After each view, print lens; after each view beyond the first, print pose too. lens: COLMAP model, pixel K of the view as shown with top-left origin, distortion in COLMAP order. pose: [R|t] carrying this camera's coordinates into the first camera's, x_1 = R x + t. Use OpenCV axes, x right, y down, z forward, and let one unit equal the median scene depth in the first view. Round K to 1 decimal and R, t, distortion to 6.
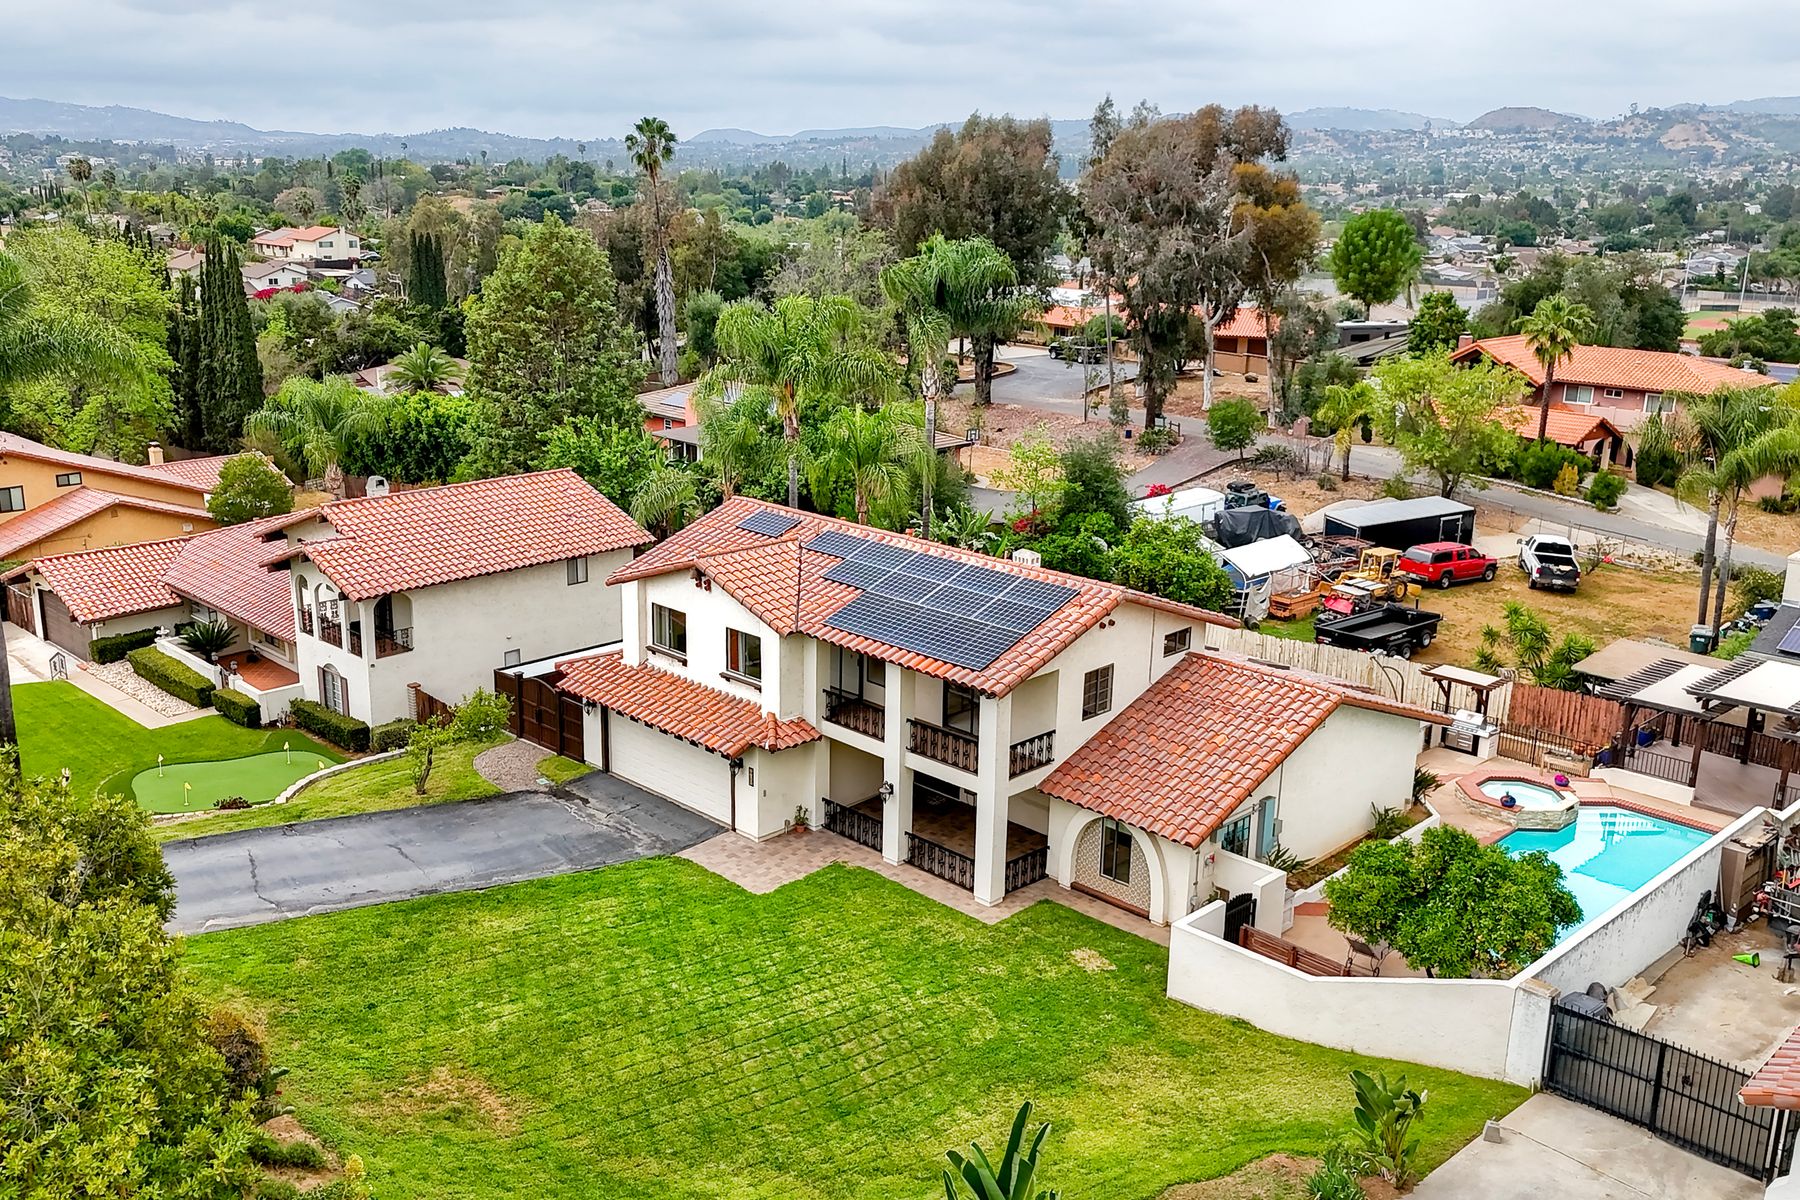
lens RADIAL K [[1601.7, 0, 830.8], [0, 1601.7, 599.6], [0, 0, 1]] dist [0.077186, -0.001176]
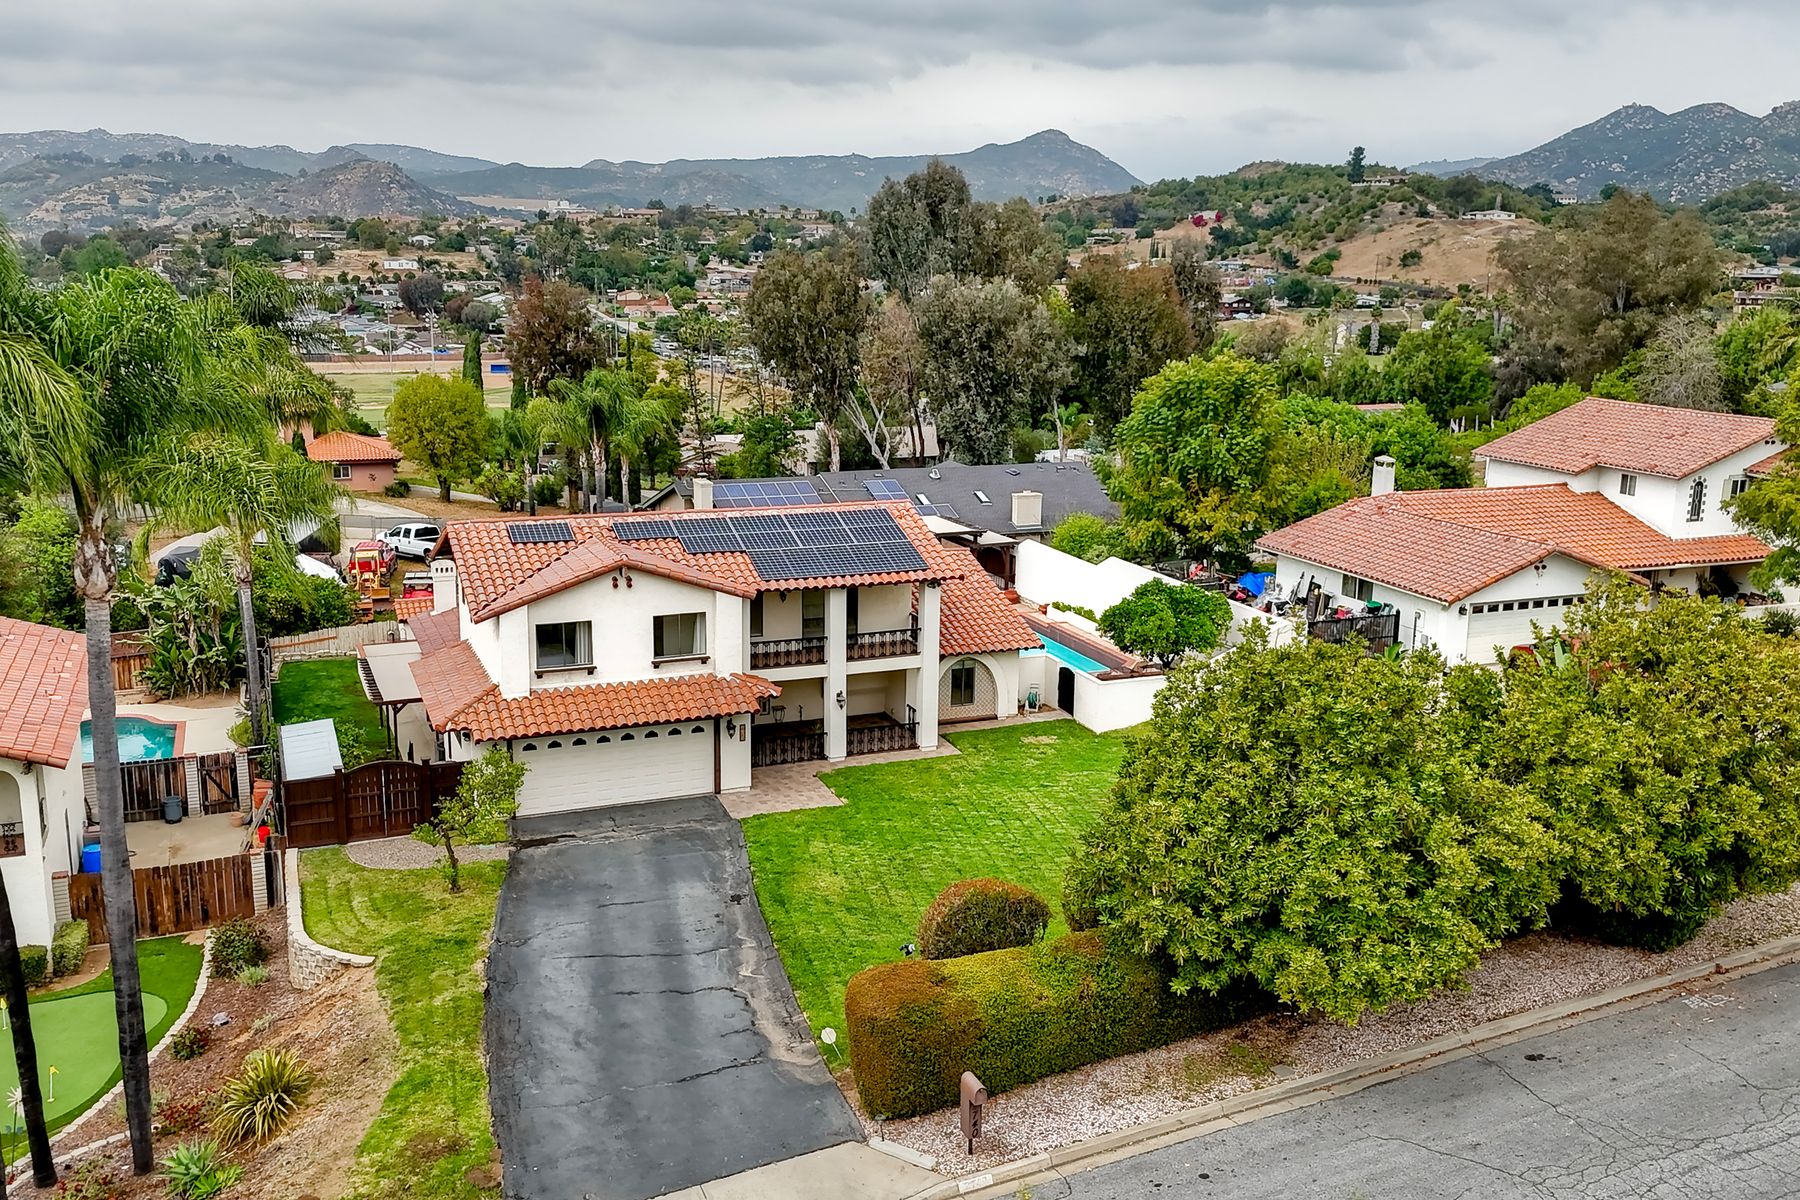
lens RADIAL K [[1579.3, 0, 923.9], [0, 1579.3, 603.7], [0, 0, 1]] dist [0.093689, -0.016625]
pose [[0.362870, -0.207466, 0.908451, -0.961084], [0.238473, 0.963111, 0.124693, -0.079797], [-0.900808, 0.171394, 0.398959, 0.431665]]
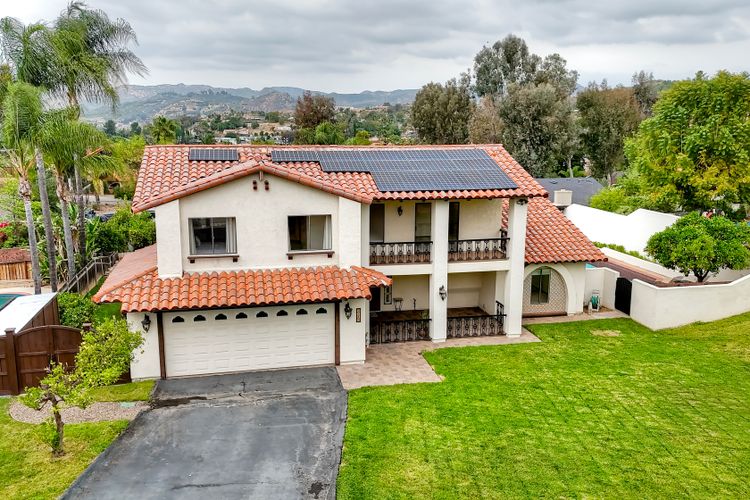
lens RADIAL K [[656.7, 0, 375.0], [0, 656.7, 250.0], [0, 0, 1]] dist [0.115513, -0.205551]
pose [[0.524322, -0.169324, 0.834516, -0.479544], [0.229774, 0.971810, 0.052815, 0.032170], [-0.819933, 0.164058, 0.548447, 0.672378]]
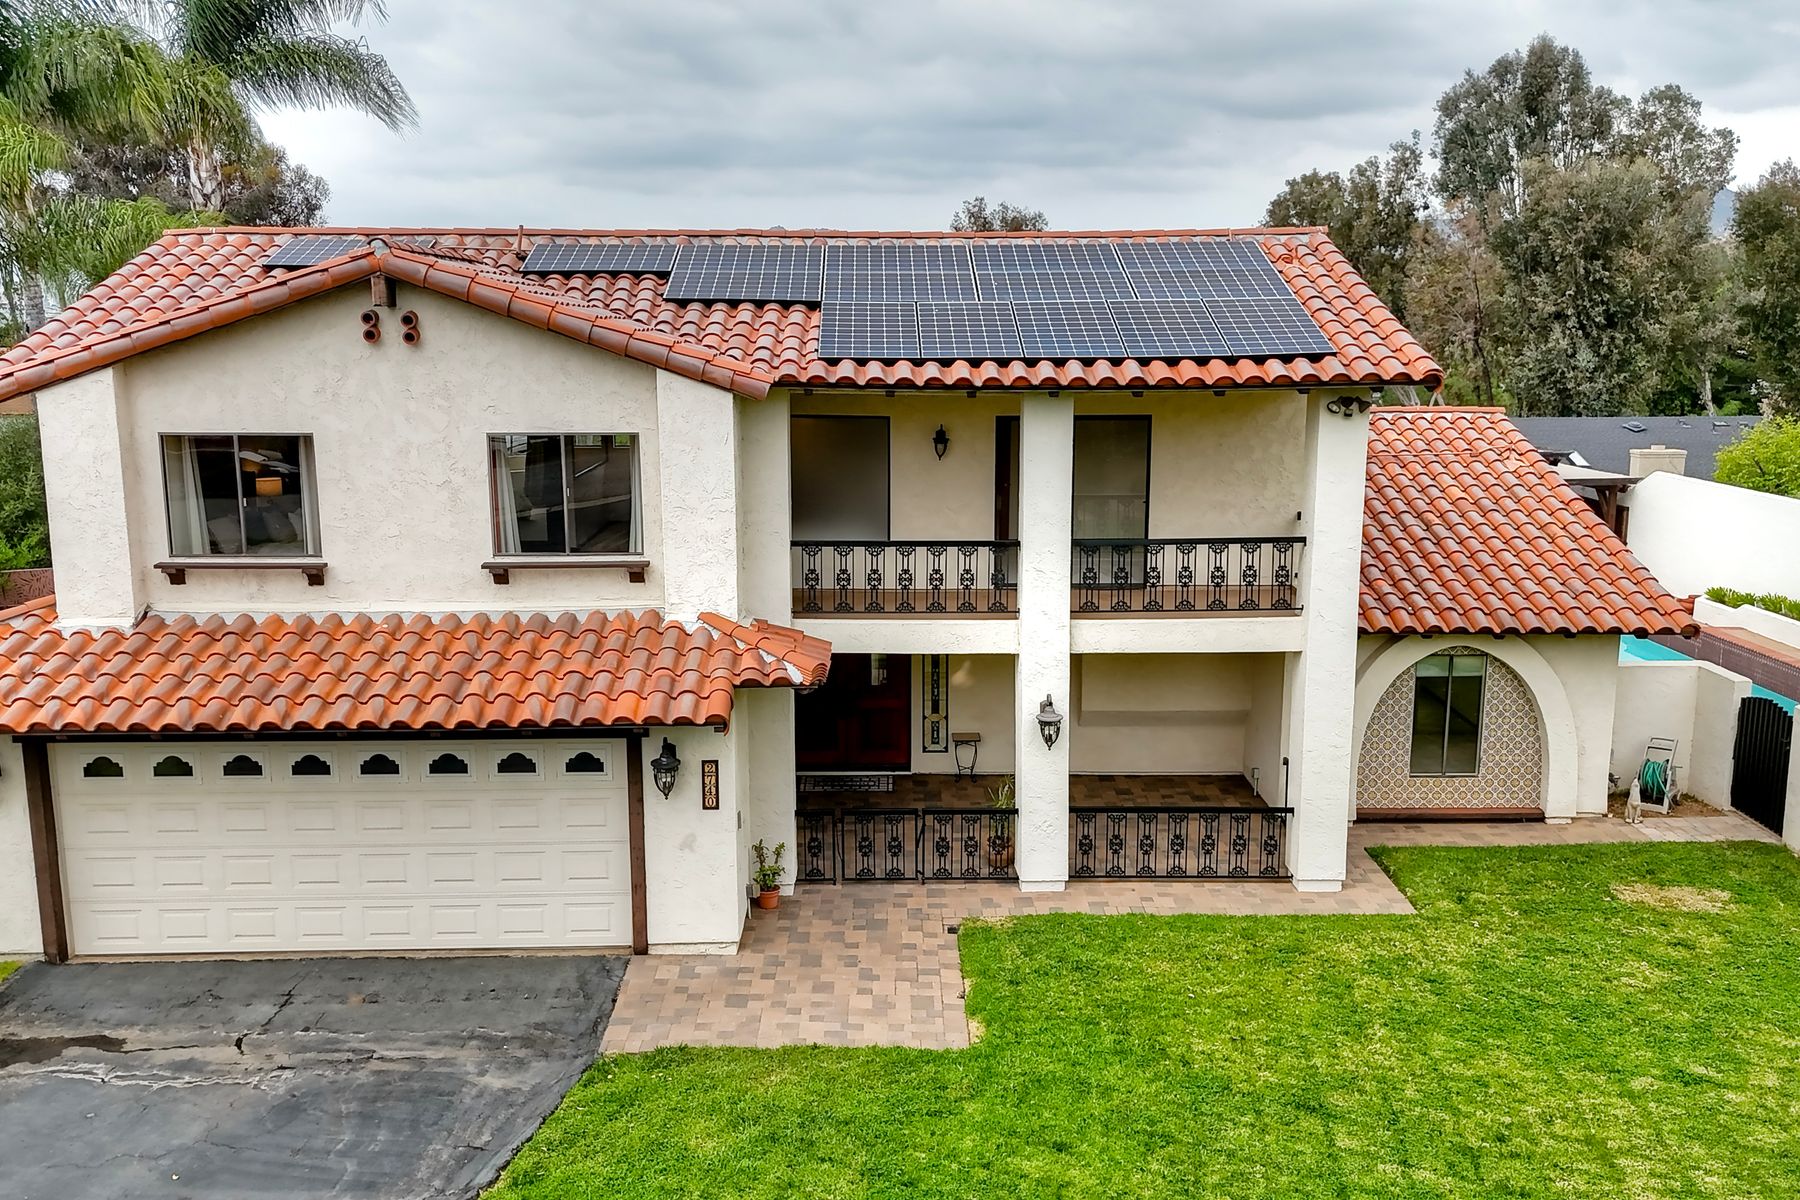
lens RADIAL K [[1568.8, 0, 900.0], [0, 1568.8, 600.0], [0, 0, 1]] dist [0.051053, -0.012306]
pose [[0.682617, -0.143156, 0.716617, -0.274604], [0.203893, 0.978992, 0.001350, 0.075343], [-0.701756, 0.145192, 0.697465, 0.693353]]
